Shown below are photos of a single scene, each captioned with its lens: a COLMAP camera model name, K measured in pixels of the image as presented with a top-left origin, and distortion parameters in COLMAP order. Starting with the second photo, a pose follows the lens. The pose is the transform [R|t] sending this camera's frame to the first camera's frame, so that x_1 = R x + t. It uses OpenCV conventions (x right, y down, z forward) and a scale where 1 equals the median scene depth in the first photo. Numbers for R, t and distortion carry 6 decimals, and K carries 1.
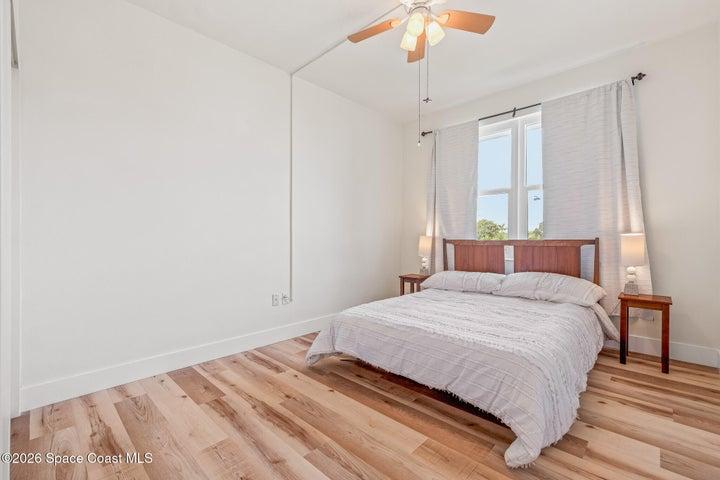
lens RADIAL K [[308.4, 0, 353.8], [0, 308.4, 236.2], [0, 0, 1]] dist [-0.000555, 0.000507]
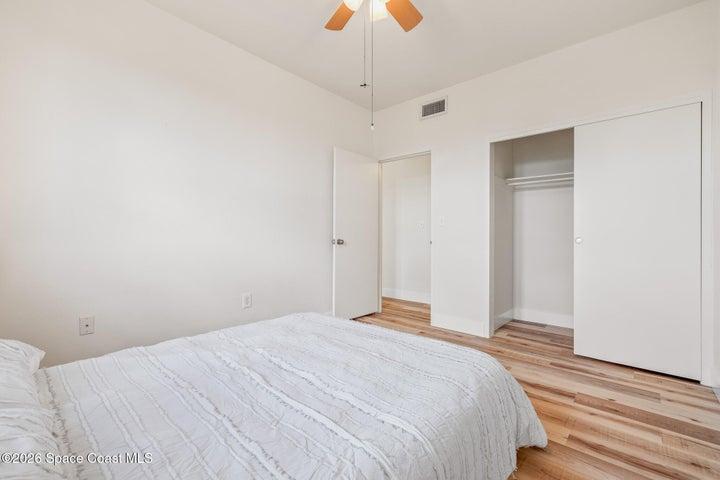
lens RADIAL K [[308.4, 0, 353.8], [0, 308.4, 236.2], [0, 0, 1]] dist [-0.000555, 0.000507]
pose [[-0.999468, -0.006578, -0.031953, 0.210625], [-0.006053, 0.999846, -0.016497, 0.013260], [0.032057, -0.016295, -0.999353, 1.344363]]
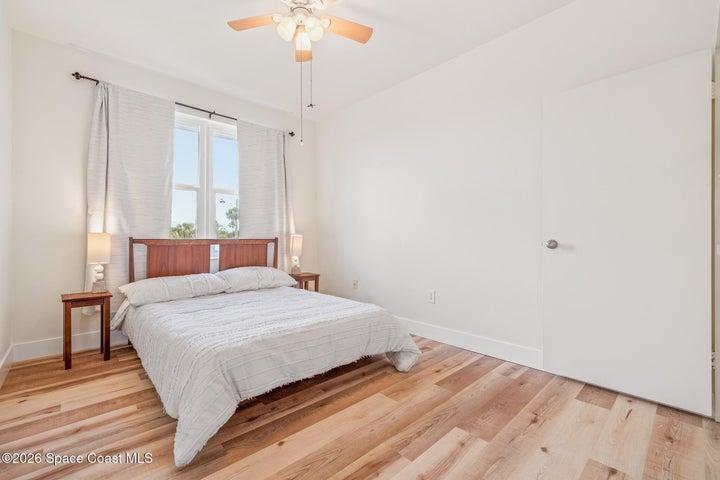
lens RADIAL K [[308.4, 0, 353.8], [0, 308.4, 236.2], [0, 0, 1]] dist [-0.000555, 0.000507]
pose [[0.061477, 0.009764, 0.998061, -0.565321], [-0.008809, 0.999919, -0.009240, 0.009340], [-0.998070, -0.008223, 0.061558, 0.555947]]
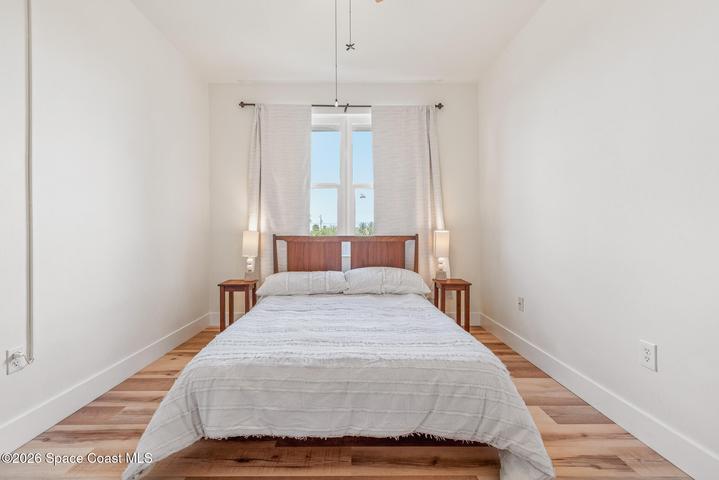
lens RADIAL K [[309.0, 0, 351.1], [0, 309.0, 234.7], [0, 0, 1]] dist [0.000809, 0.000392]
pose [[0.717031, 0.003632, 0.697032, -0.198740], [-0.006444, 0.999978, 0.001418, 0.007514], [-0.697012, -0.005508, 0.717038, 0.329019]]
